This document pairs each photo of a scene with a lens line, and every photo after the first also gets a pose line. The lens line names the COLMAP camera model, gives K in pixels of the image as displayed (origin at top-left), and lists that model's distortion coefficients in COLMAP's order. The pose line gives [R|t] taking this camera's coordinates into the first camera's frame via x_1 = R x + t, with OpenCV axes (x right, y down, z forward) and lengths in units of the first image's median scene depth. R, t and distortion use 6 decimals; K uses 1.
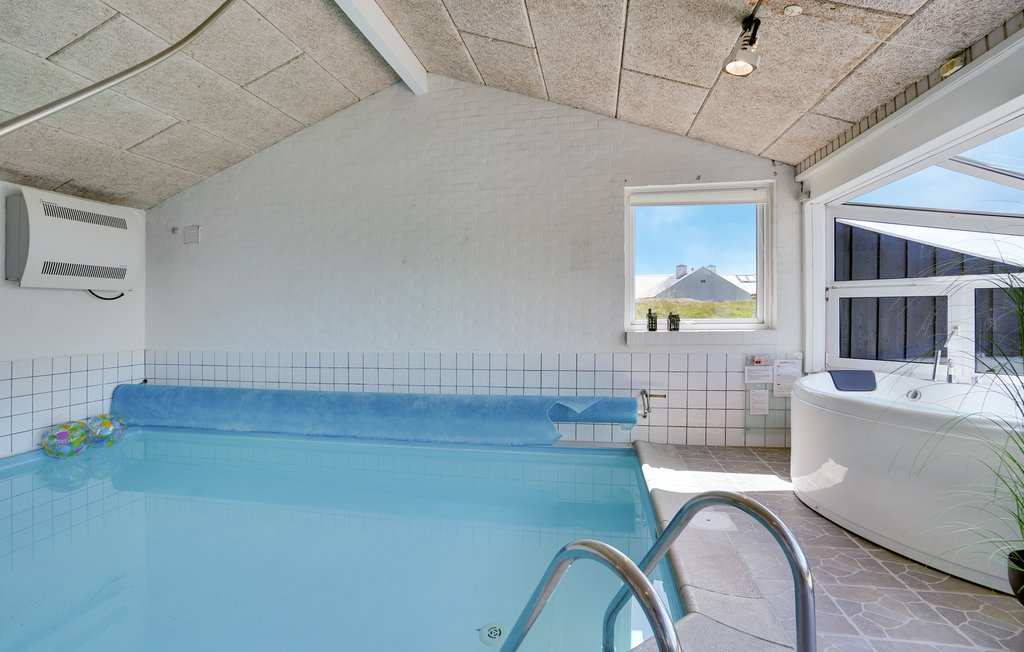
lens RADIAL K [[483.6, 0, 506.5], [0, 483.6, 312.2], [0, 0, 1]] dist [-0.039779, 0.014725]
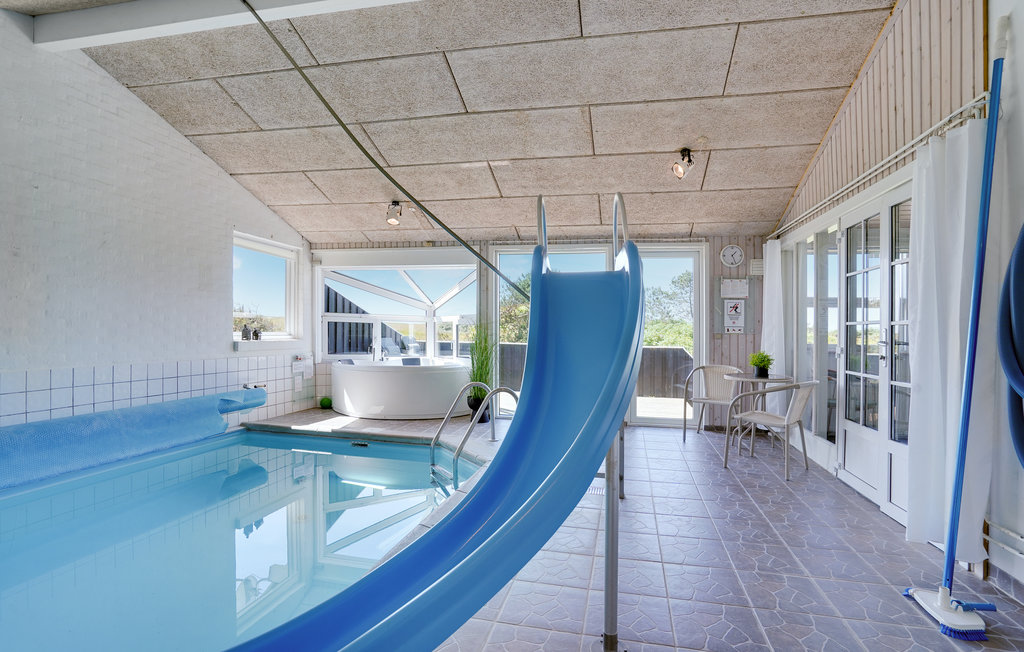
lens RADIAL K [[494.5, 0, 512.0], [0, 494.5, 326.0], [0, 0, 1]] dist [-0.024414, 0.000106]
pose [[0.039696, 0.022742, 0.998953, -1.127726], [-0.020932, 0.999540, -0.021924, 0.012389], [-0.998993, -0.020039, 0.040154, 0.206626]]
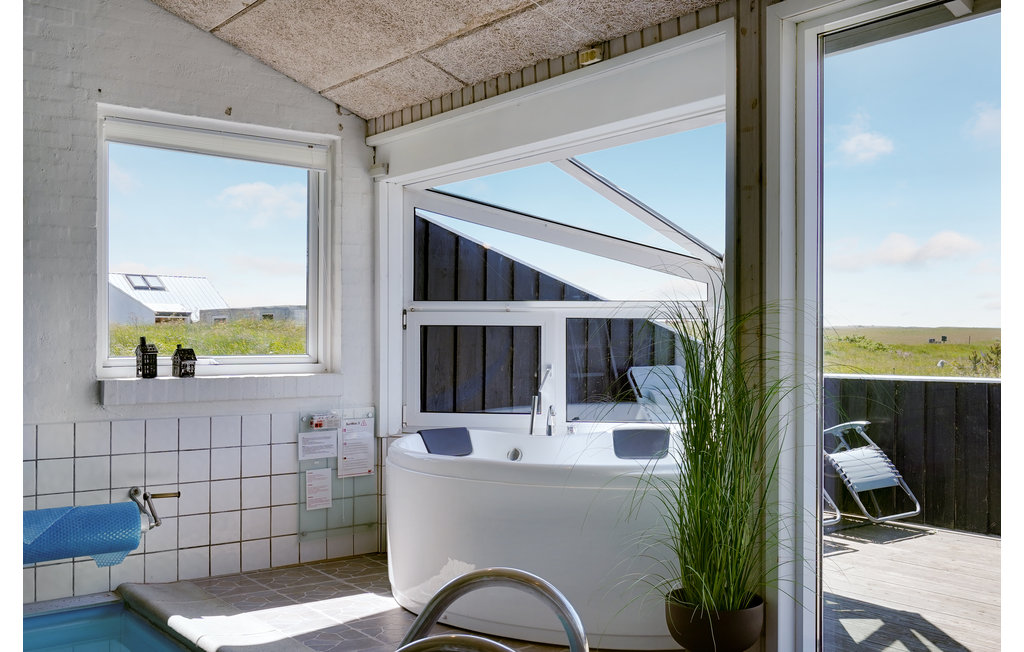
lens RADIAL K [[982.3, 0, 506.5], [0, 982.3, 353.7], [0, 0, 1]] dist [-0.020448, -0.008528]
pose [[0.667760, 0.002793, 0.744371, -0.263796], [-0.008559, 0.999956, 0.003926, 0.003811], [-0.744328, -0.008993, 0.667754, -0.038332]]
